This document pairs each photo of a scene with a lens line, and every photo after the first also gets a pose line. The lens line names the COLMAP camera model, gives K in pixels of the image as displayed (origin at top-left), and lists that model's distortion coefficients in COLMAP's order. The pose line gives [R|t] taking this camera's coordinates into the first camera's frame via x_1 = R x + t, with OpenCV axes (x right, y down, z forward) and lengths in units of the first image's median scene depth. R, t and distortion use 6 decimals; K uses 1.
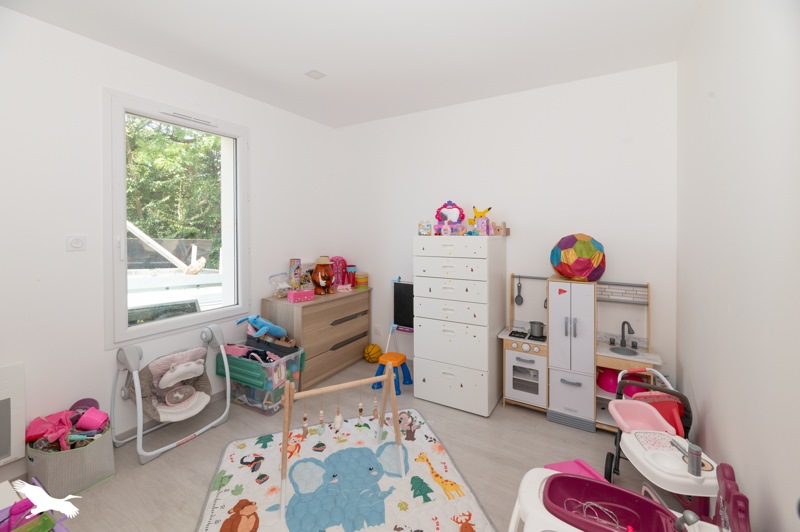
lens RADIAL K [[334.1, 0, 399.6], [0, 334.1, 238.4], [0, 0, 1]] dist [-0.001518, -0.000090]
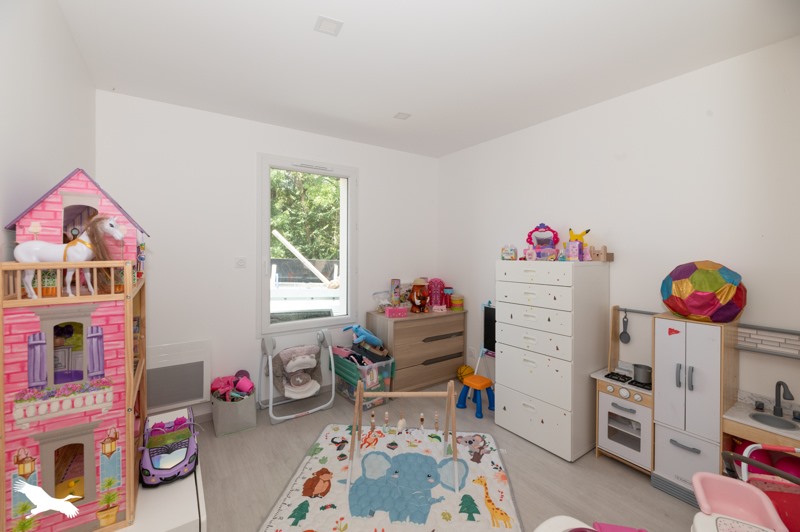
lens RADIAL K [[334.1, 0, 400.0], [0, 334.1, 259.0], [0, 0, 1]] dist [-0.001518, -0.000090]
pose [[0.904974, 0.012781, -0.425274, 0.224519], [-0.014442, 0.999895, -0.000681, -0.007286], [0.425221, 0.006758, 0.905064, -0.018264]]
